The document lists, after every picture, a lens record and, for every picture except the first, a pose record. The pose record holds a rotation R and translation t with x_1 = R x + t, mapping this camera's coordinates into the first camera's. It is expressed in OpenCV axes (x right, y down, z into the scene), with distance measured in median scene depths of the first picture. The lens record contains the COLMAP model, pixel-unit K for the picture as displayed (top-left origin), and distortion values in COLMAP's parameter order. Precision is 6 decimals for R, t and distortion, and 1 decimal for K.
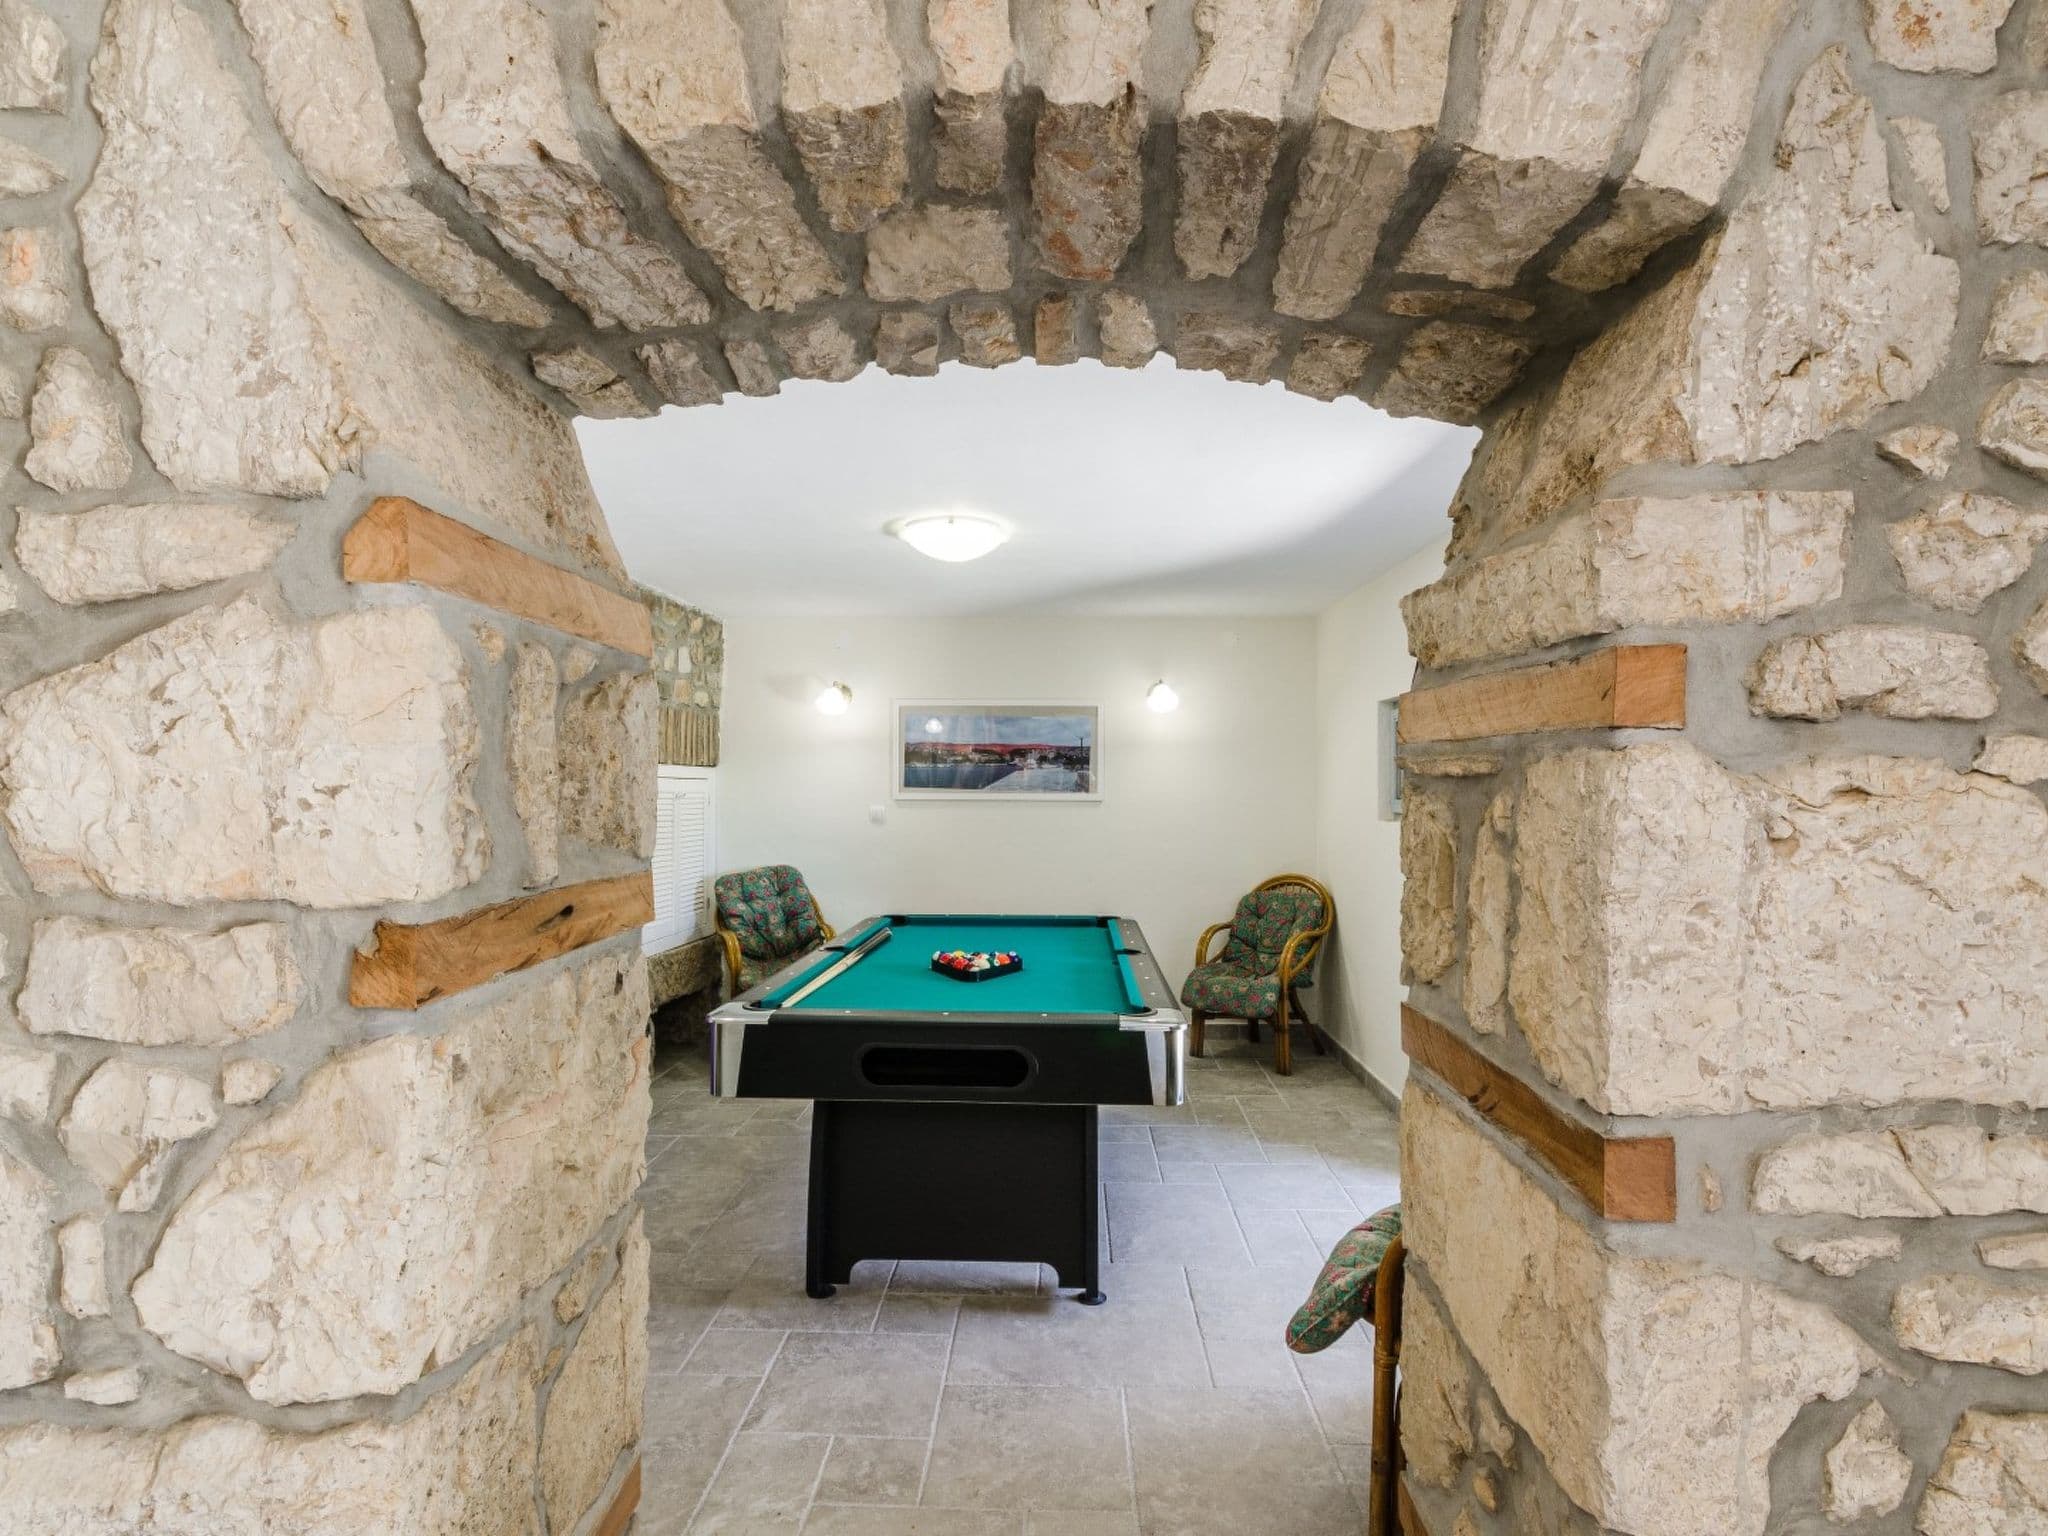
lens RADIAL K [[1047.4, 0, 1021.9], [0, 1047.4, 771.5], [0, 0, 1]] dist [0.003727, -0.002009]
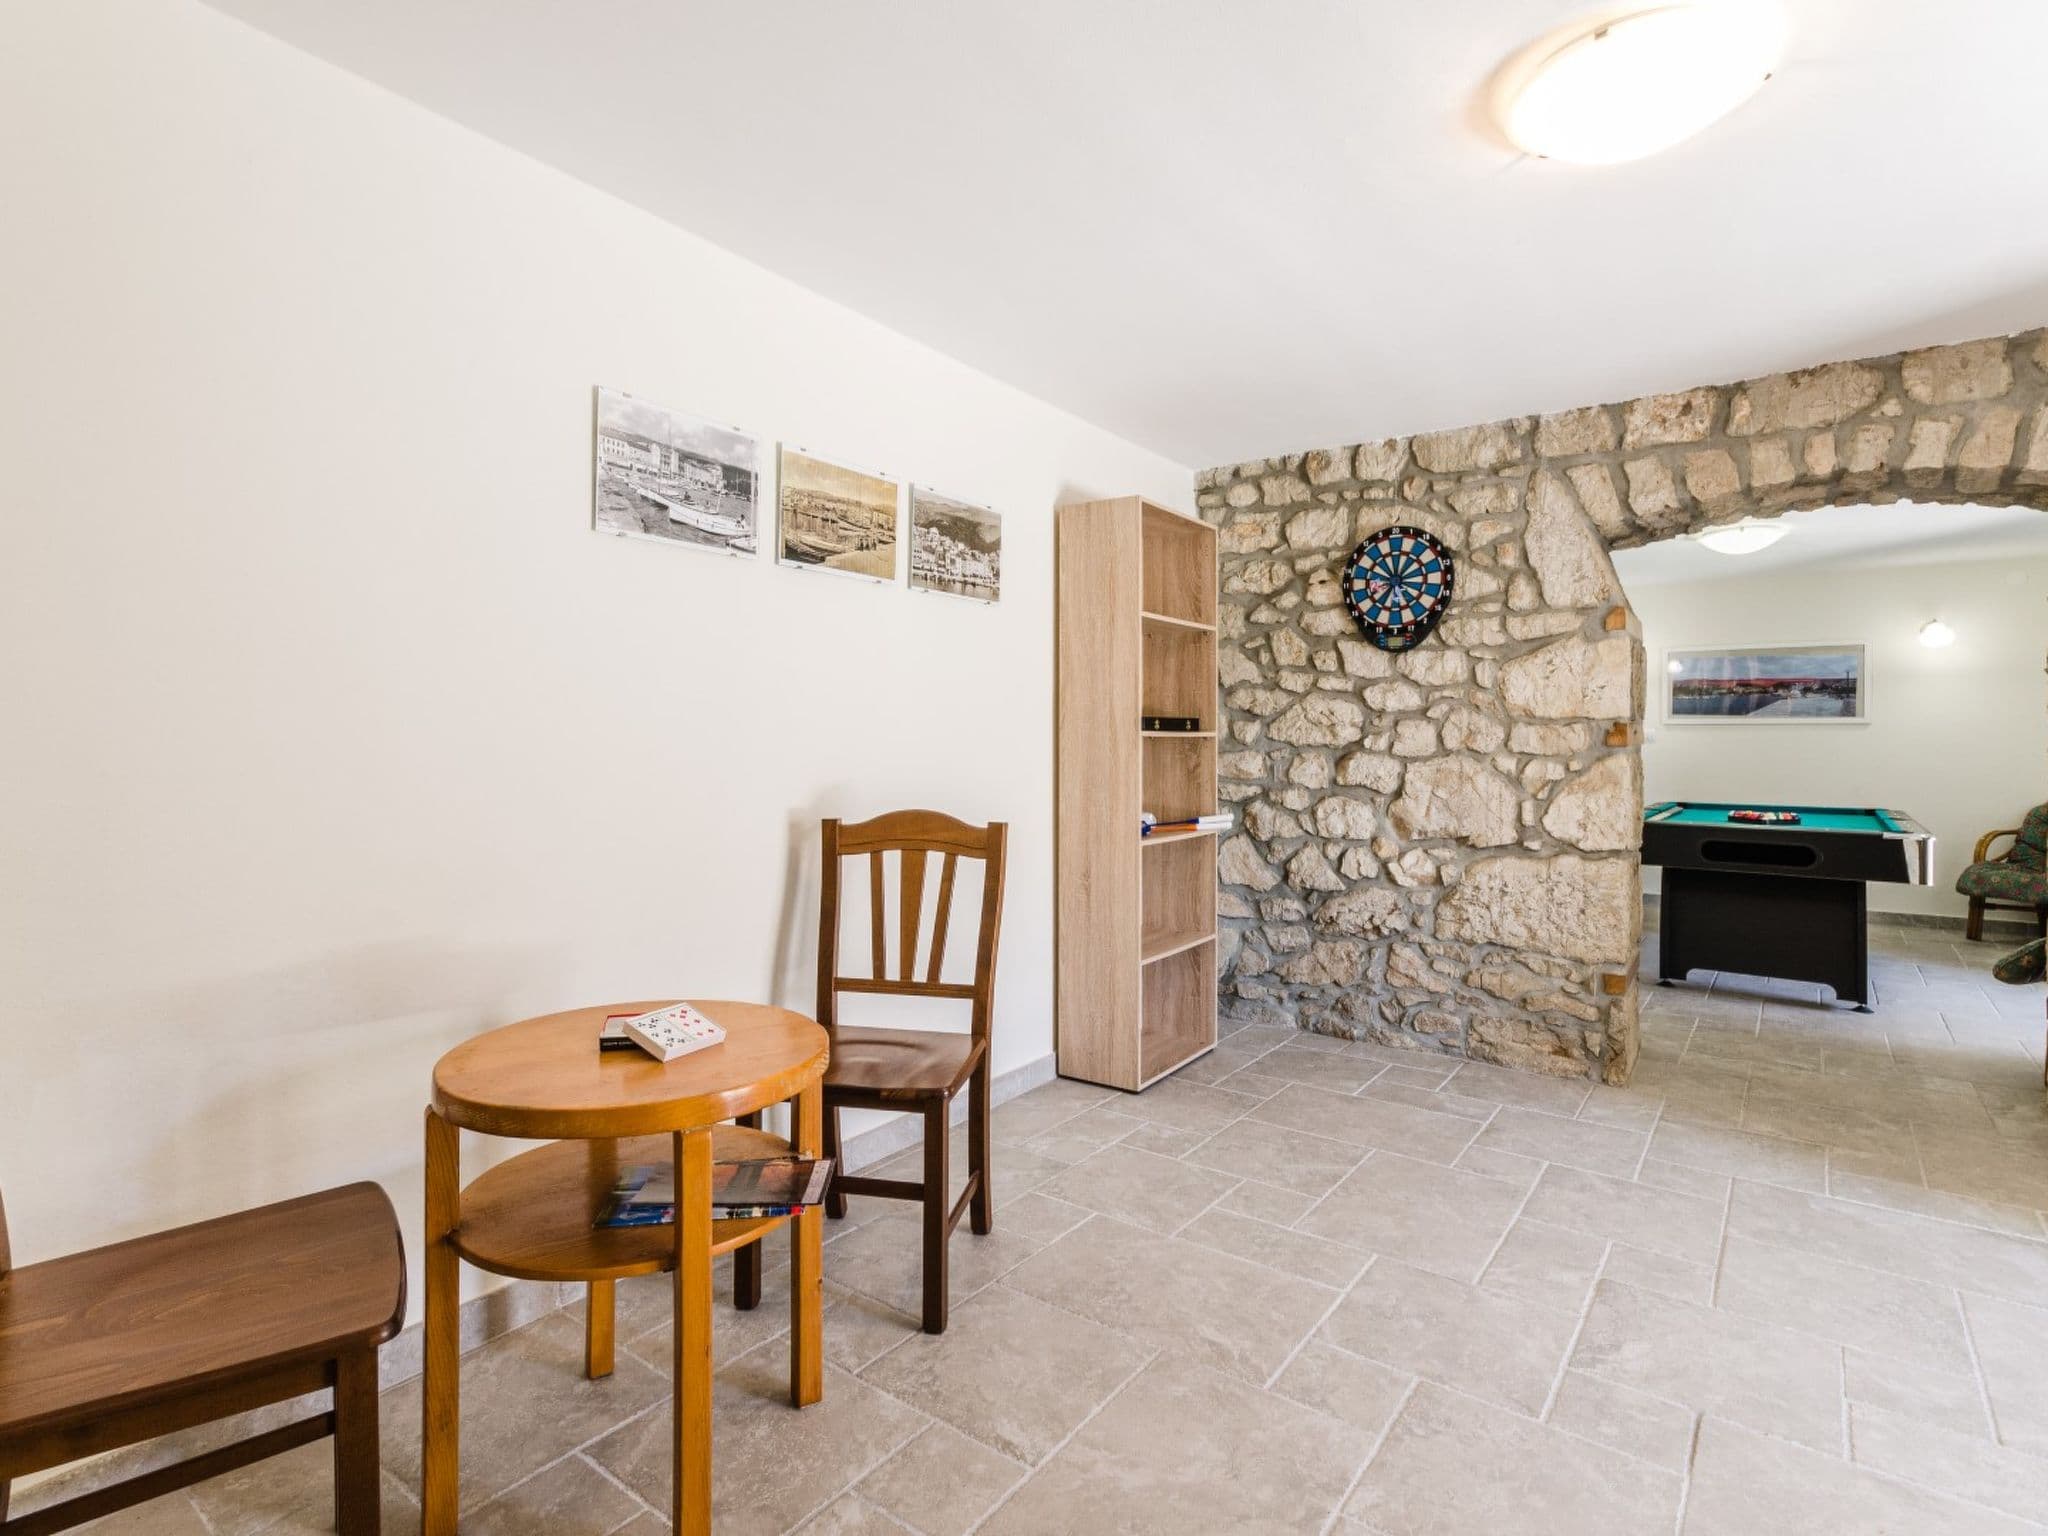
lens RADIAL K [[1047.4, 0, 1004.3], [0, 1047.4, 739.5], [0, 0, 1]] dist [0.003727, -0.002009]
pose [[0.817809, -0.000705, -0.575489, -0.249017], [0.008890, 0.999895, 0.011409, 0.141827], [0.575421, -0.014446, 0.817730, -3.220714]]
